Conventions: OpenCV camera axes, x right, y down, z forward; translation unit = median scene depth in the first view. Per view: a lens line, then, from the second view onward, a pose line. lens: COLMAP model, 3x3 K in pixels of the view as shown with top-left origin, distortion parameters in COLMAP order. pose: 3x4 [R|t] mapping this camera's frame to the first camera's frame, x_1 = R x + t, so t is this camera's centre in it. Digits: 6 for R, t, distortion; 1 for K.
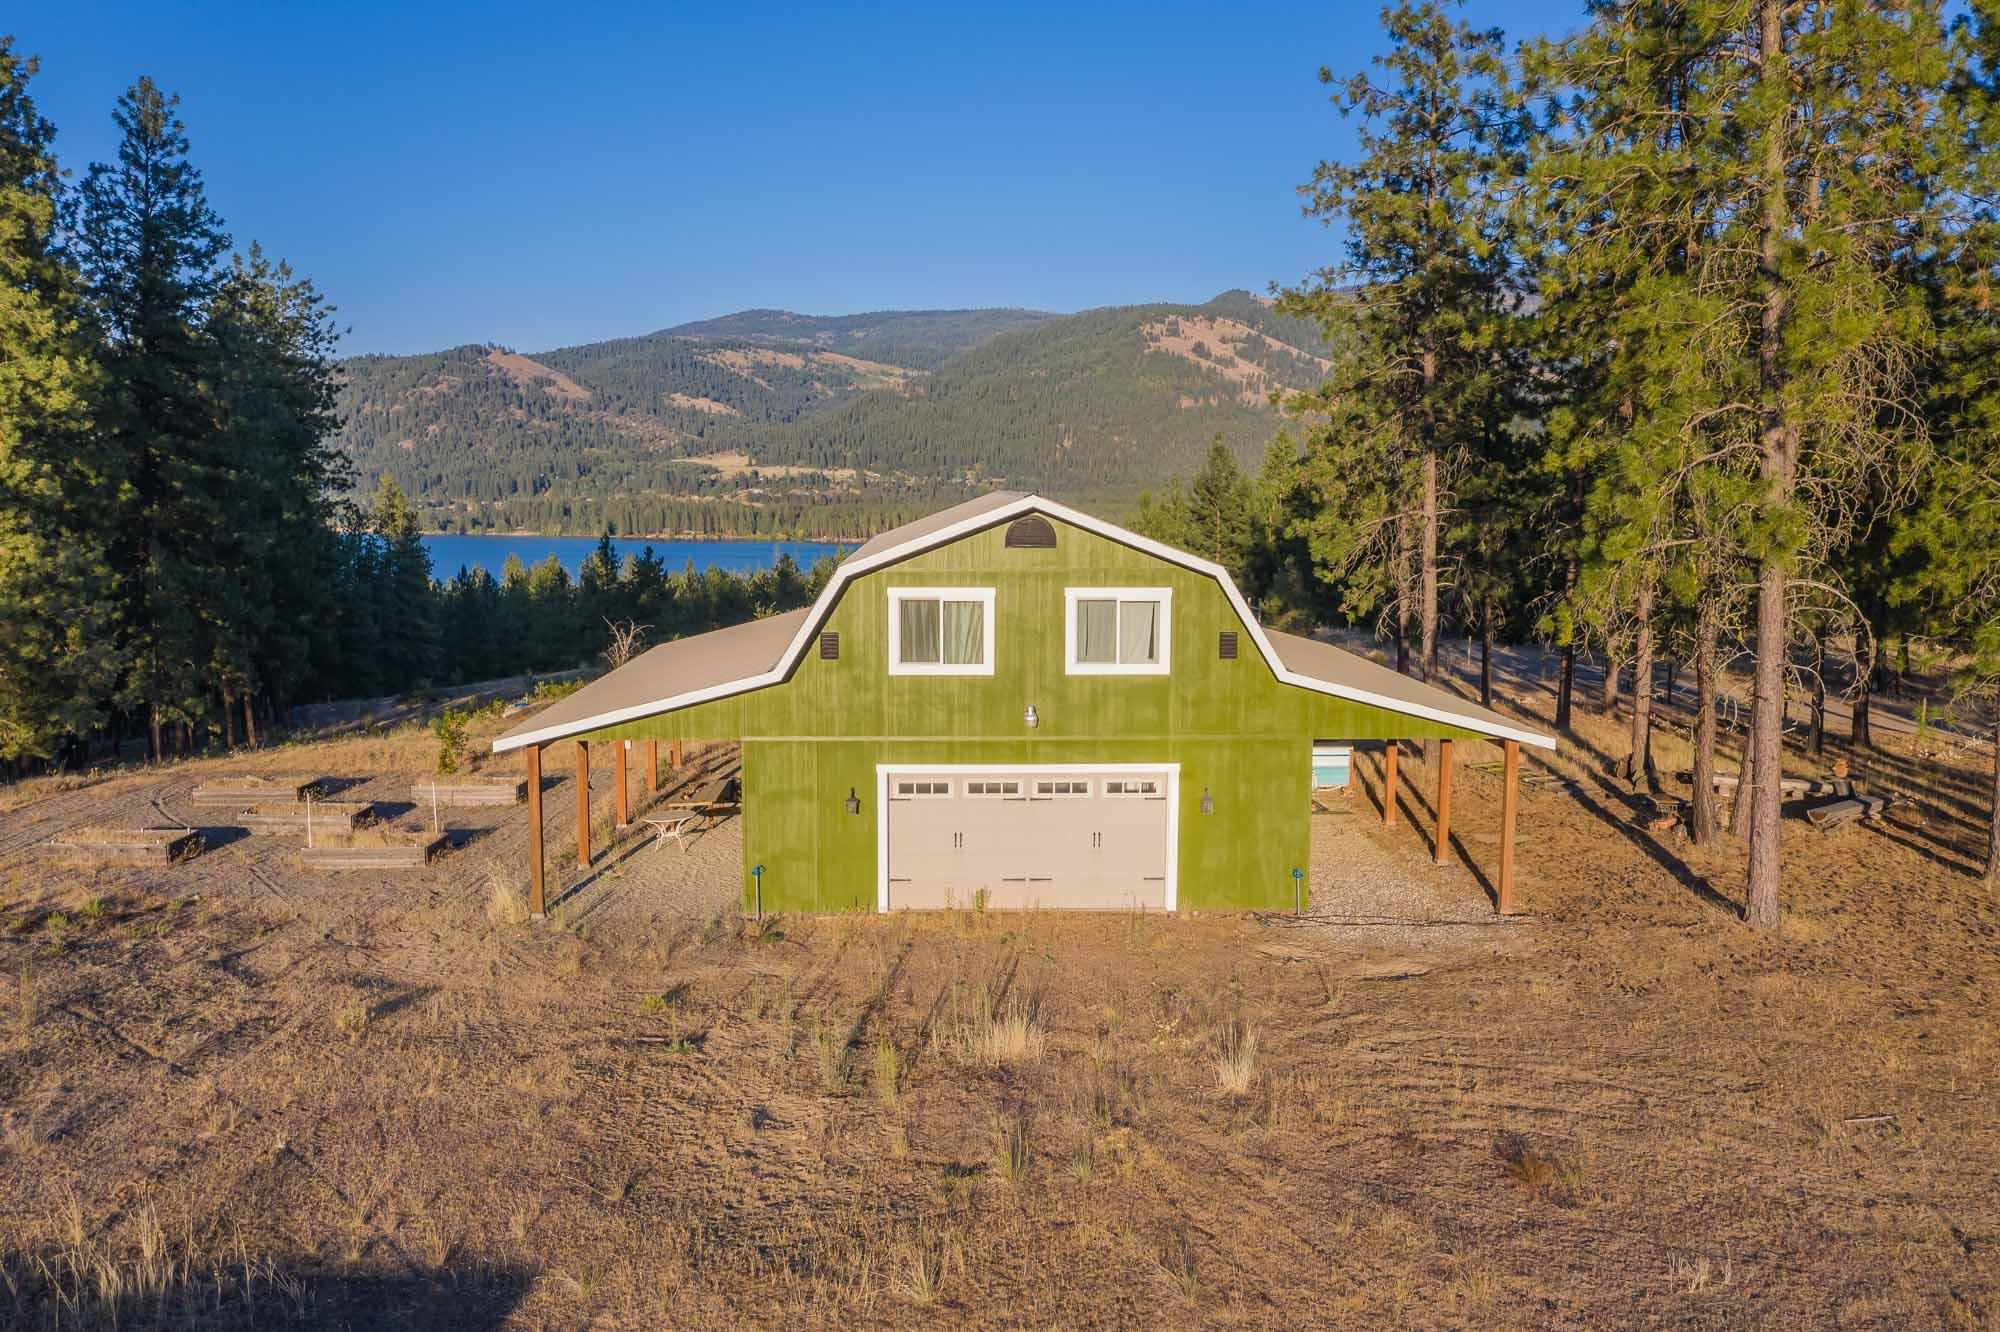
lens RADIAL K [[1580.8, 0, 997.6], [0, 1580.8, 654.0], [0, 0, 1]] dist [-0.017617, 0.001490]
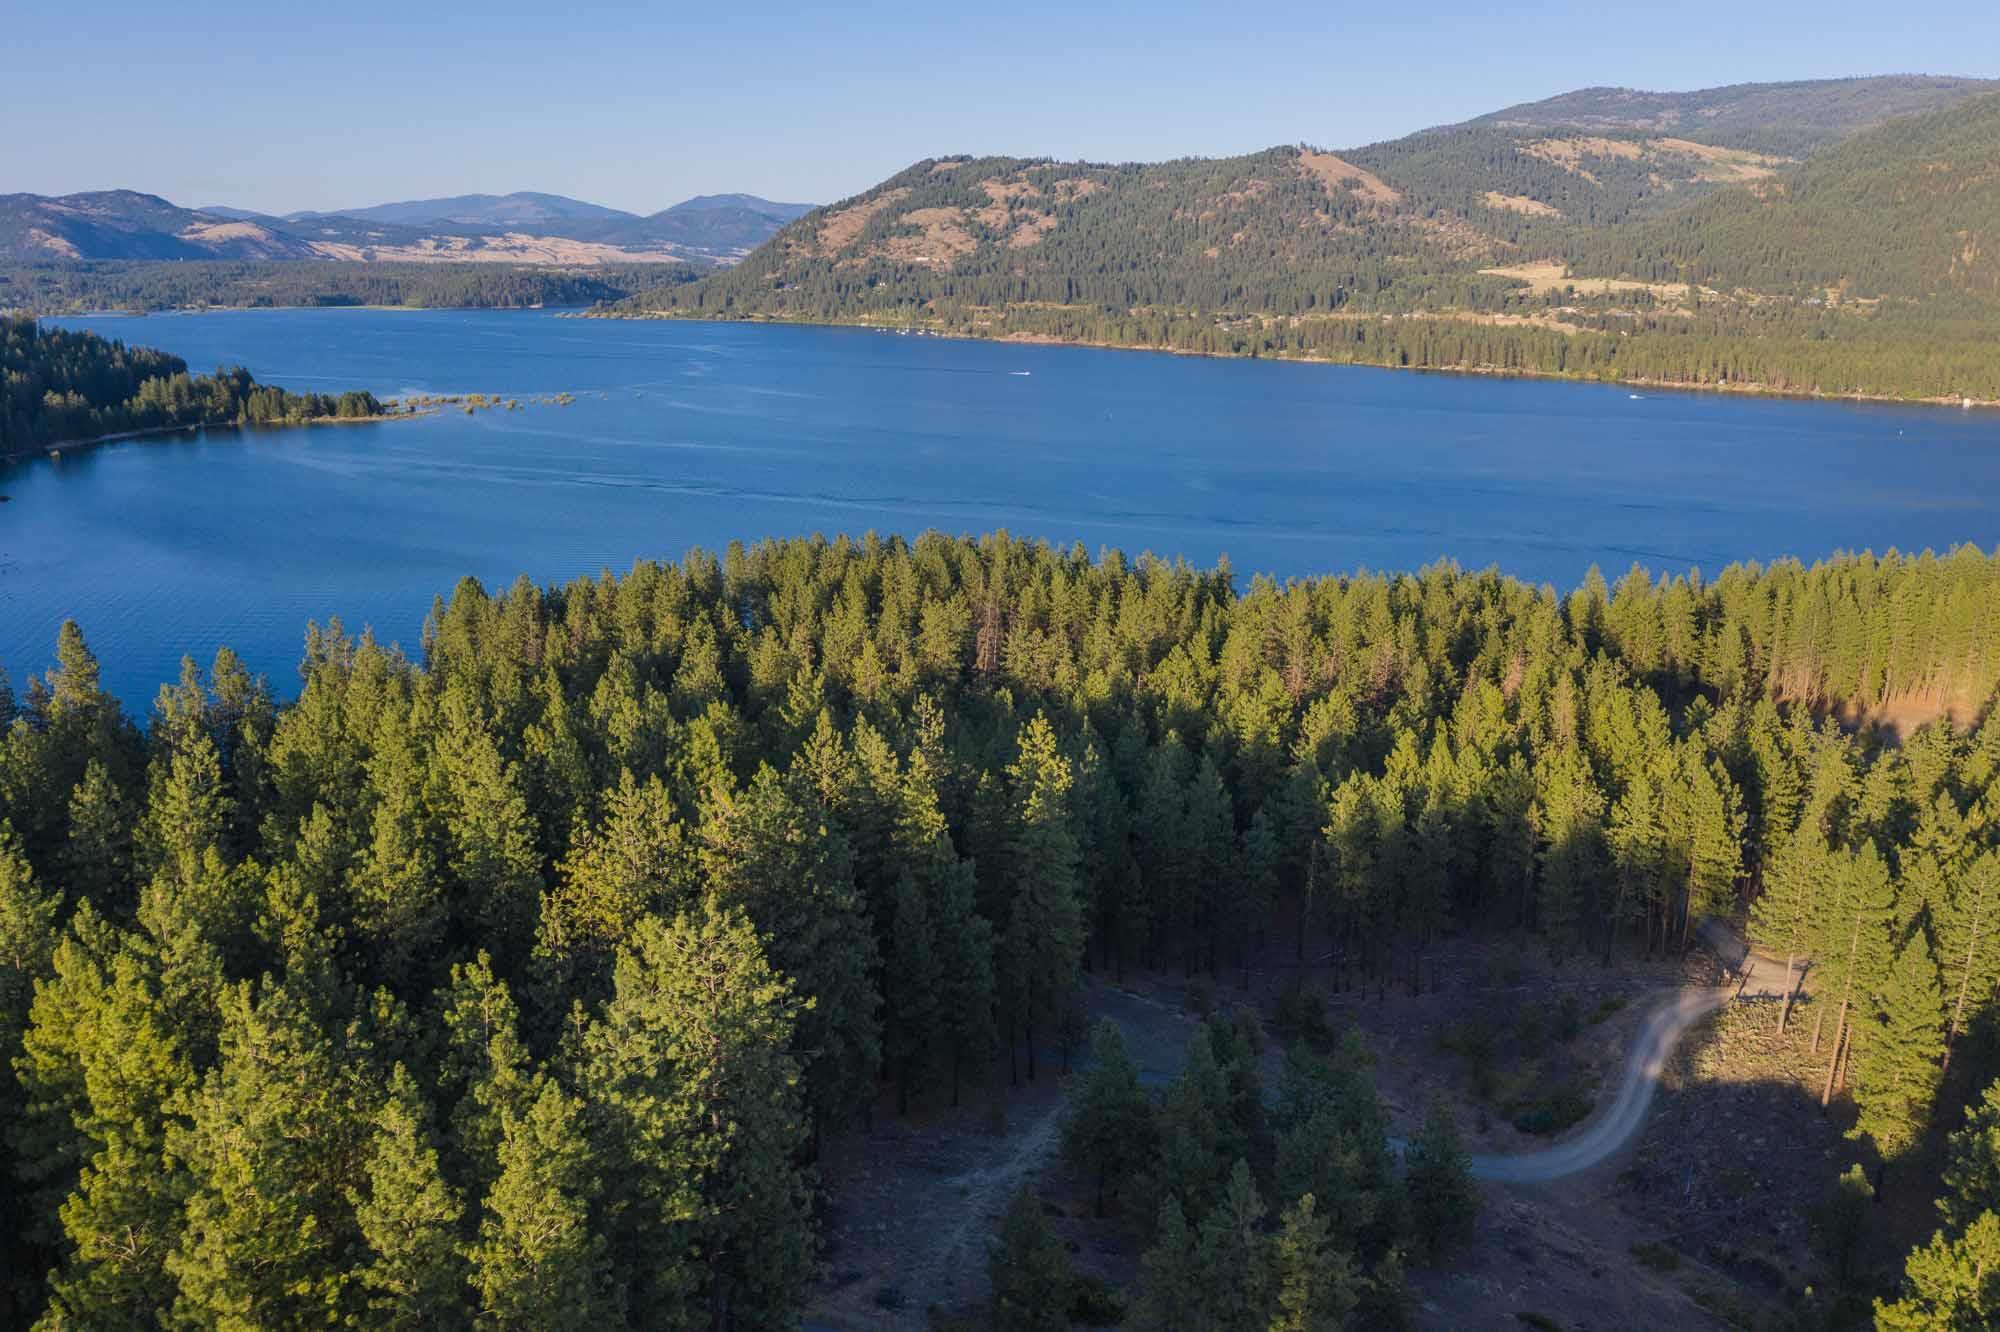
lens RADIAL K [[1580.8, 0, 996.1], [0, 1580.8, 666.6], [0, 0, 1]] dist [-0.017617, 0.001490]
pose [[0.881611, 0.119988, -0.456471, -0.226714], [-0.056323, 0.986980, 0.150658, -1.060857], [0.468605, -0.107112, 0.876890, 1.295390]]
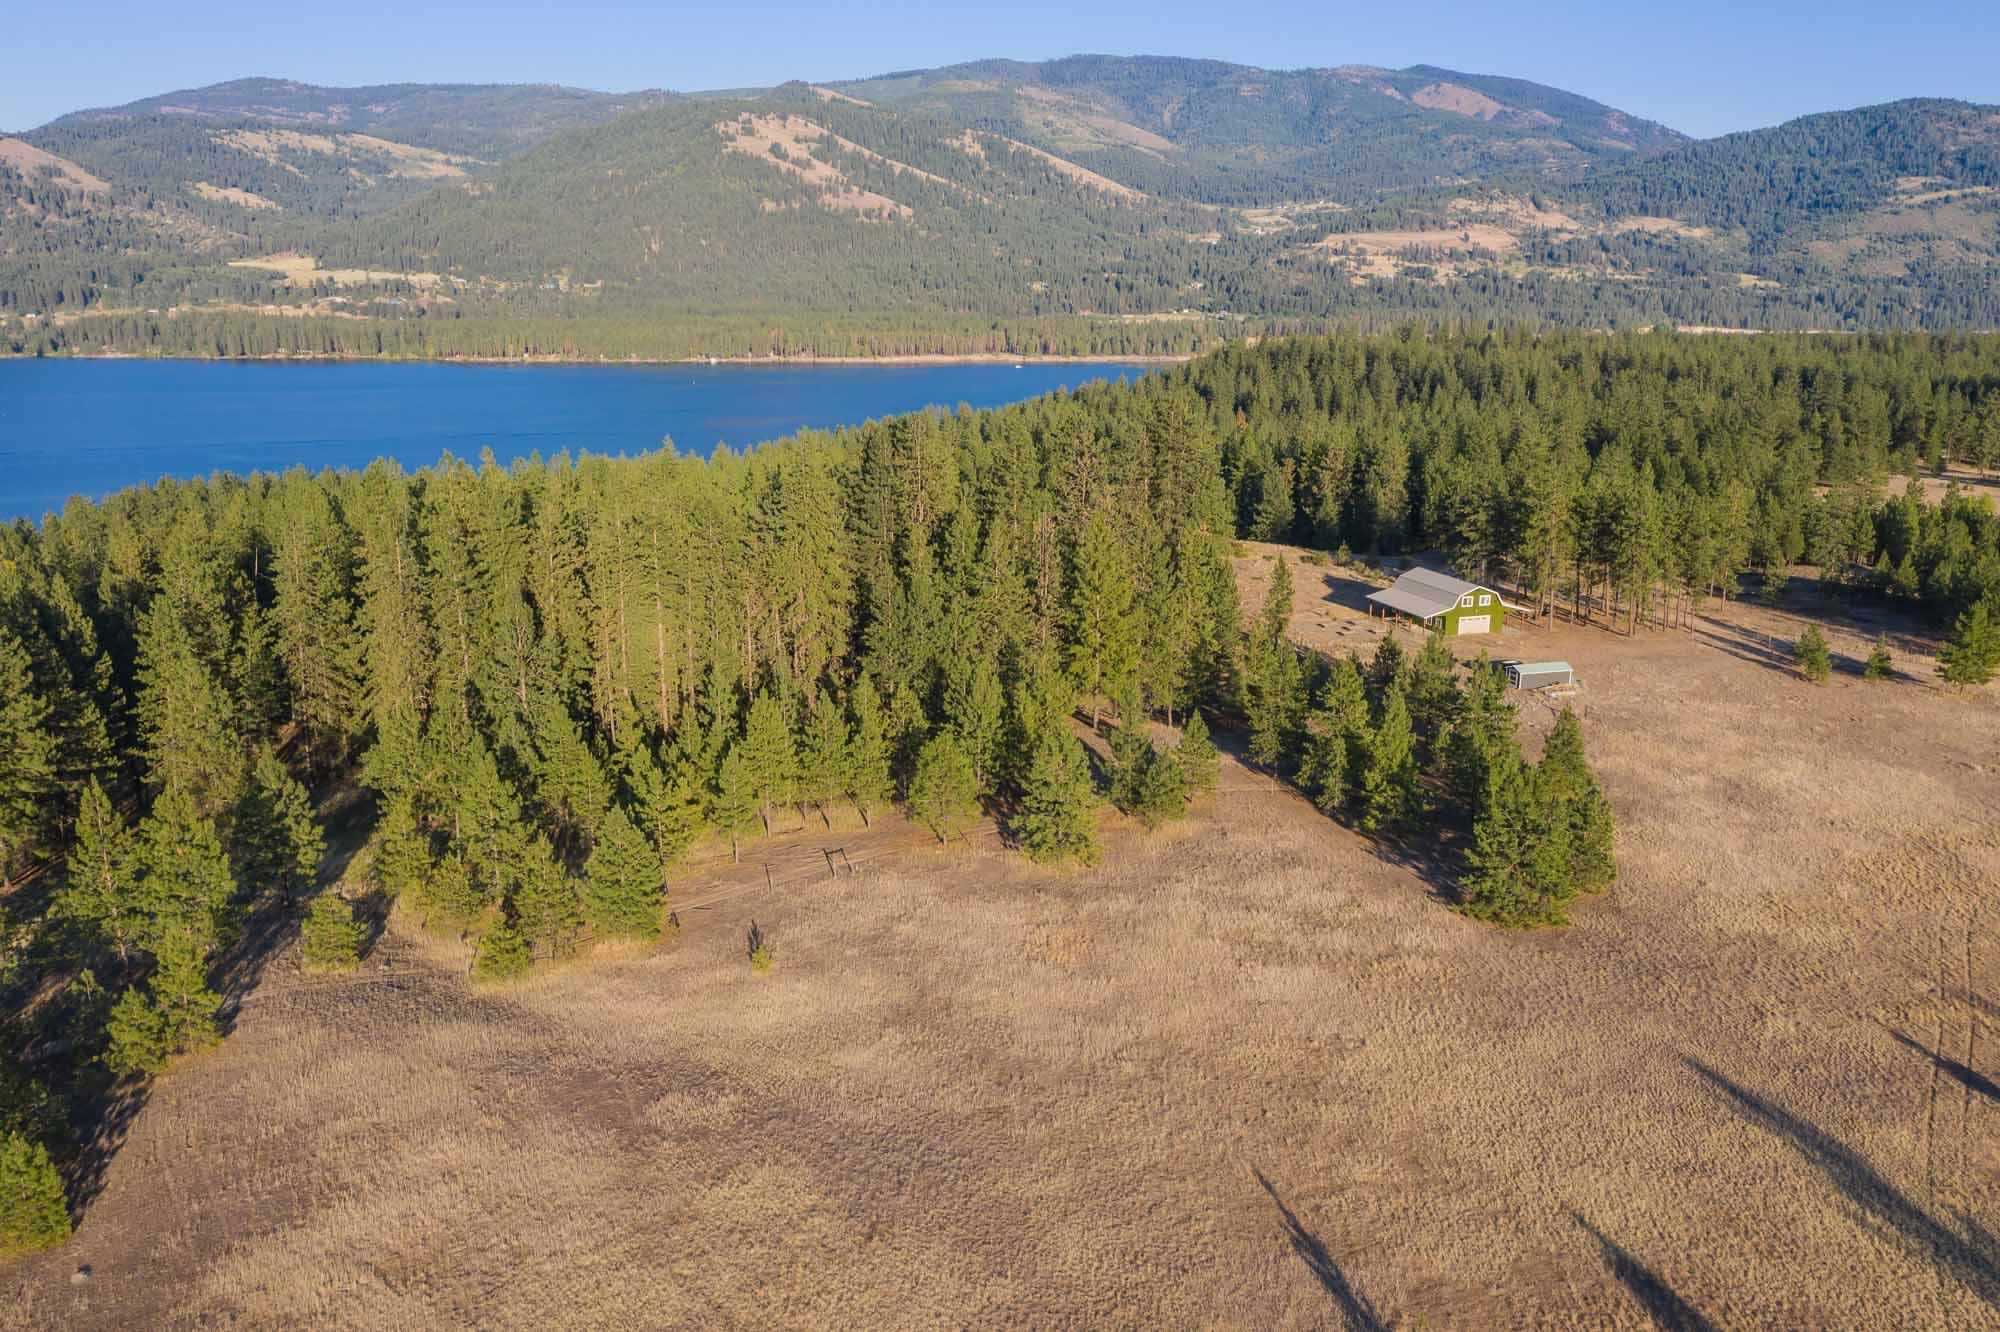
lens RADIAL K [[1580.8, 0, 996.7], [0, 1580.8, 666.3], [0, 0, 1]] dist [-0.017617, 0.001490]
pose [[0.959142, -0.068661, 0.274466, -2.692638], [0.029164, 0.988932, 0.145476, -0.546908], [-0.281417, -0.131527, 0.950529, -3.580684]]
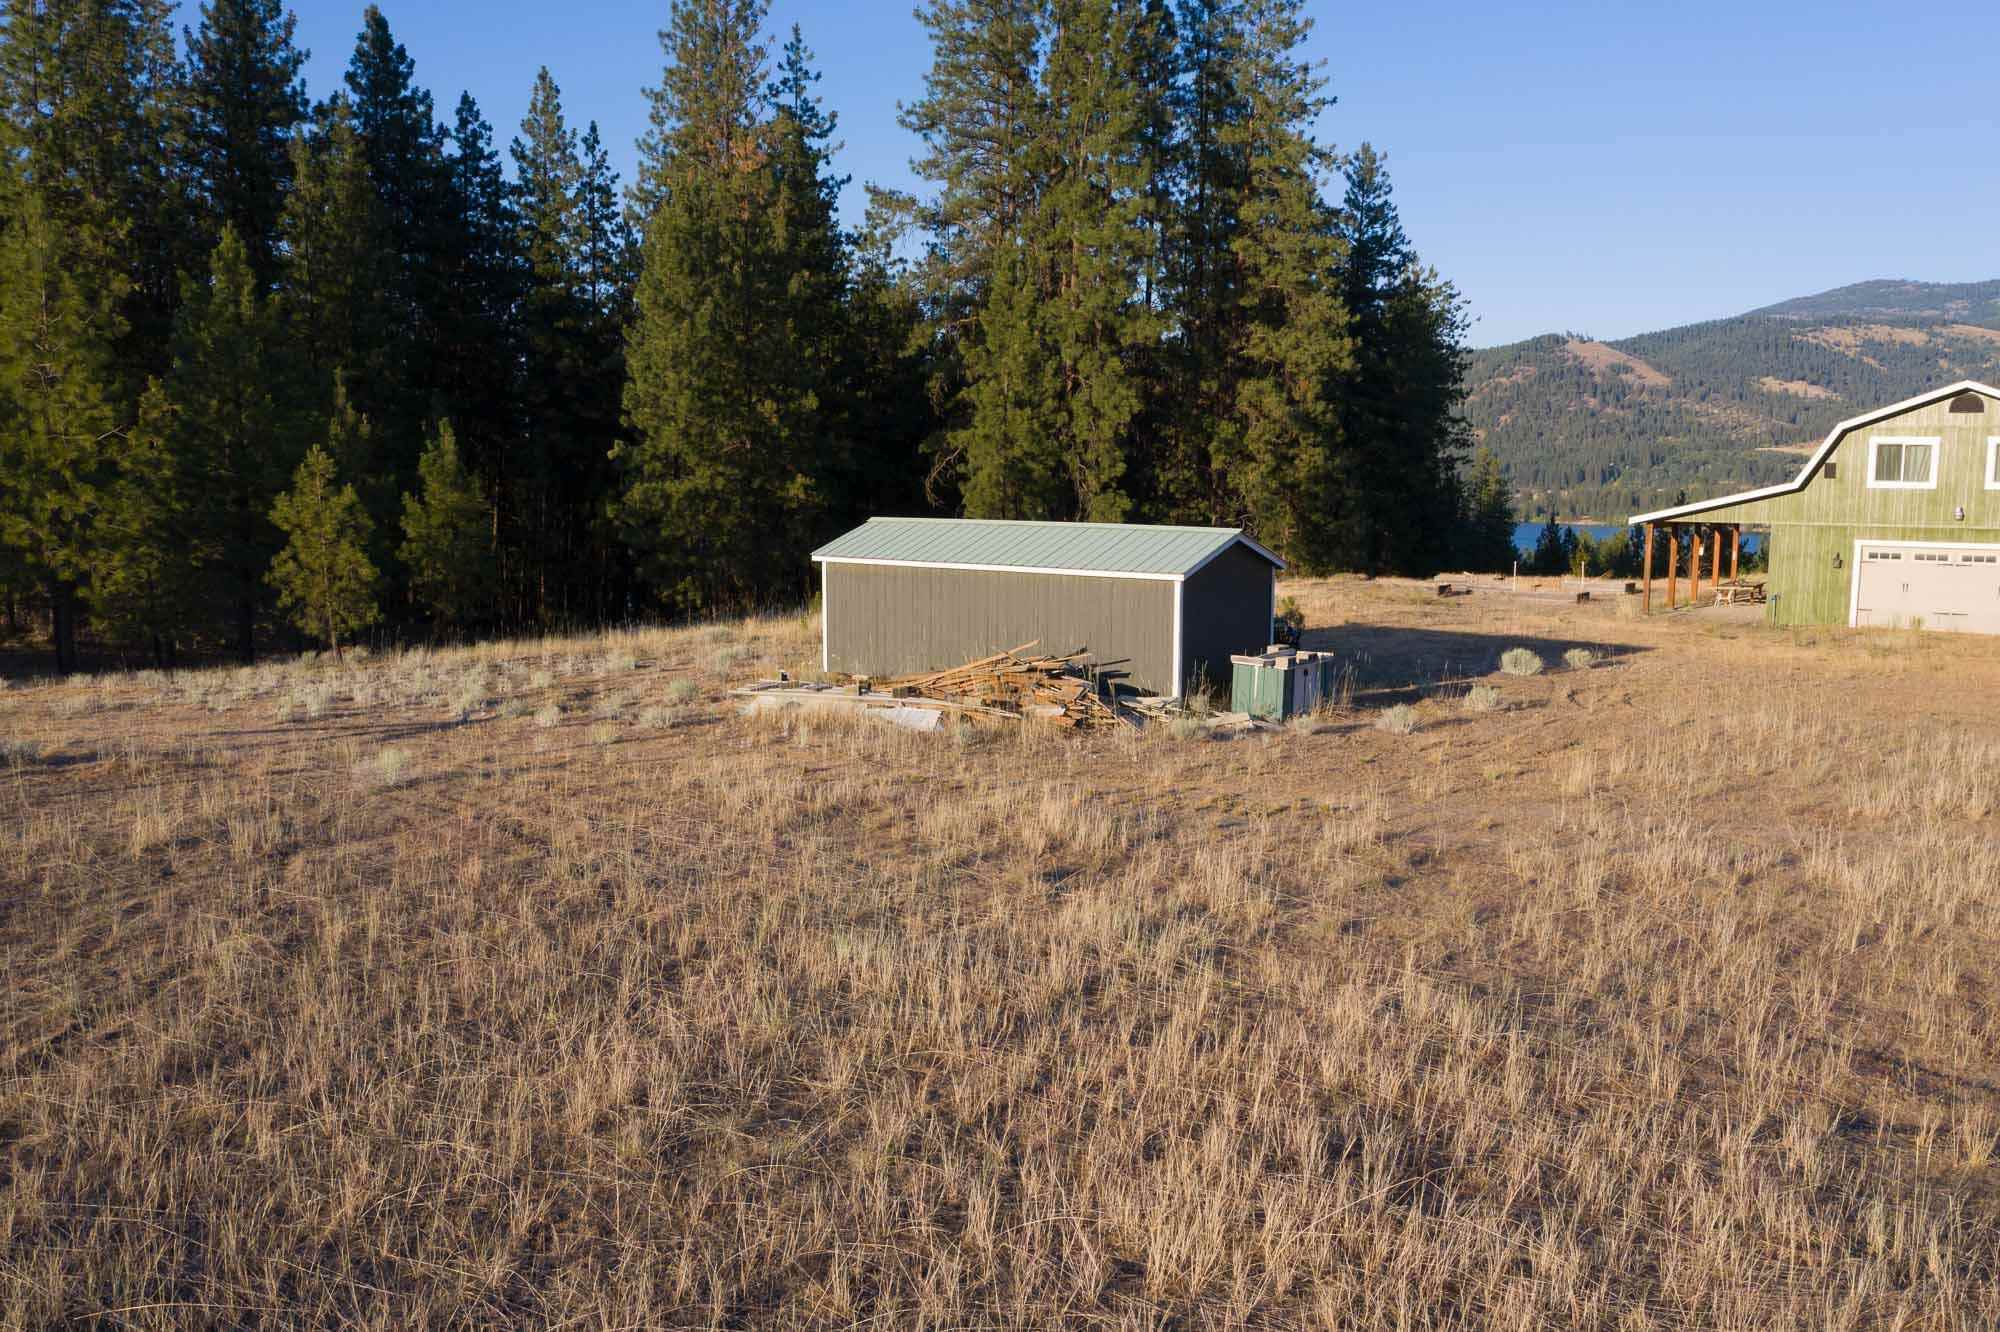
lens RADIAL K [[1580.8, 0, 1000.3], [0, 1580.8, 661.7], [0, 0, 1]] dist [-0.017617, 0.001490]
pose [[0.798269, 0.074512, -0.597674, 0.121484], [-0.068142, 0.997120, 0.033298, 0.117602], [0.598434, 0.014146, 0.801047, -0.530232]]
